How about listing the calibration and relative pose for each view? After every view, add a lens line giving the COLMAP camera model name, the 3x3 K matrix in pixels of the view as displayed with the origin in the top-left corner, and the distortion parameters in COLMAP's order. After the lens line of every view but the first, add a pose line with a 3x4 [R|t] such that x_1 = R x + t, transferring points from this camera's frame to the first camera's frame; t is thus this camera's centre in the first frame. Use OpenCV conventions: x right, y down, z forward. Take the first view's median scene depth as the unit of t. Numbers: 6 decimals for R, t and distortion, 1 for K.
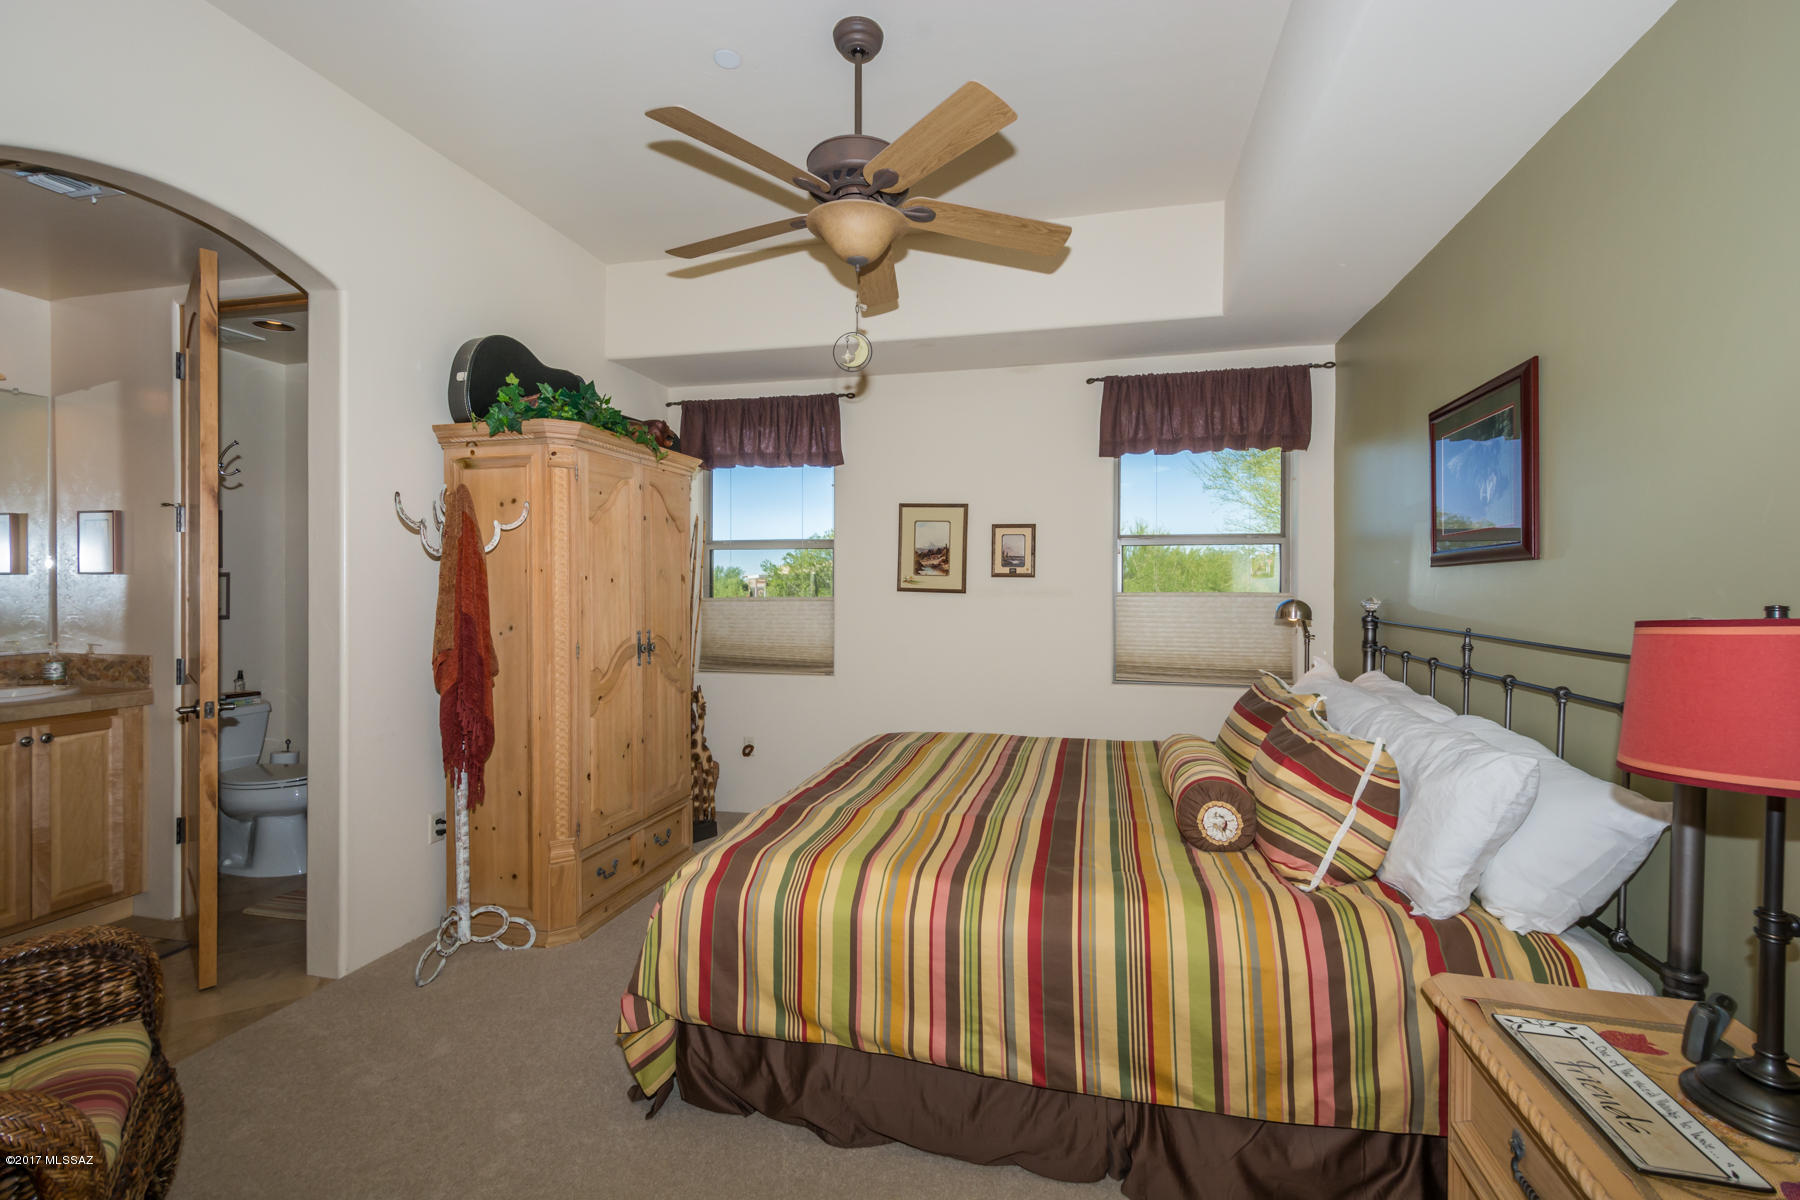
lens RADIAL K [[813.5, 0, 900.0], [0, 813.5, 592.1], [0, 0, 1]] dist [0.023676, -0.001905]
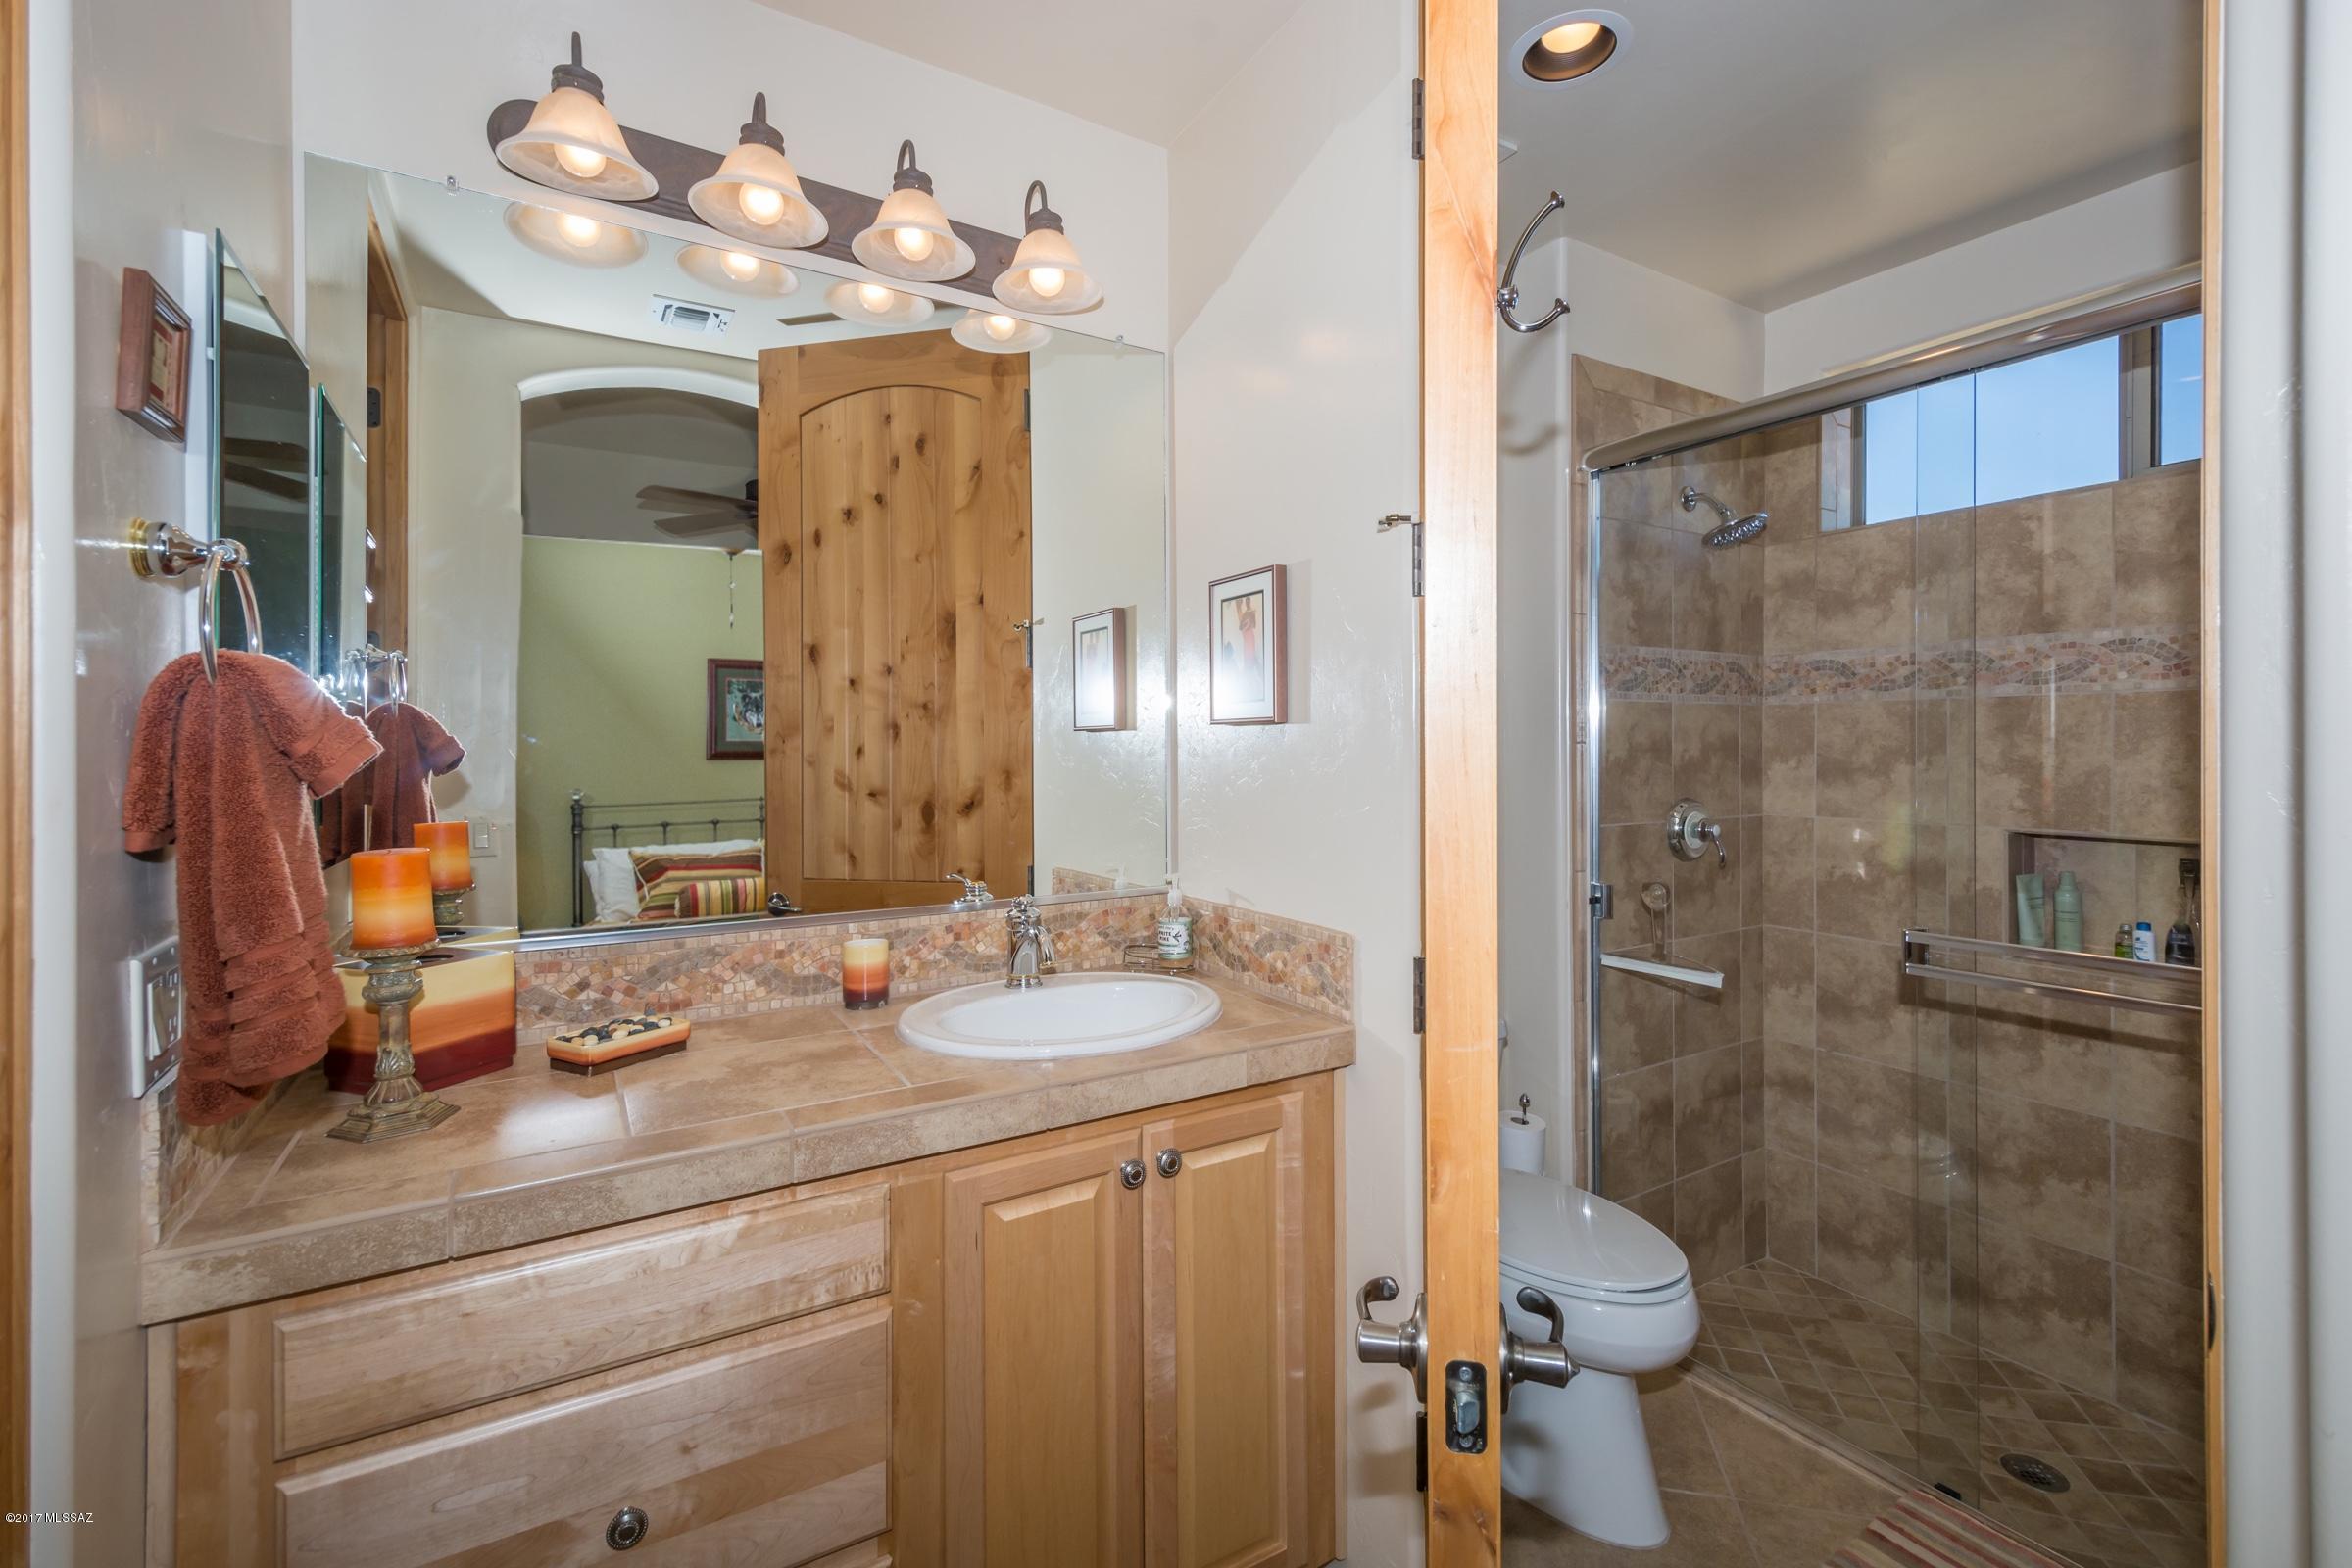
lens RADIAL K [[1062.9, 0, 1175.1], [0, 1062.9, 768.8], [0, 0, 1]] dist [0.023676, -0.001905]
pose [[0.711713, 0.001817, -0.702468, -0.607840], [0.004398, 0.999966, 0.007042, -0.003120], [0.702457, -0.008101, 0.711680, 0.586277]]
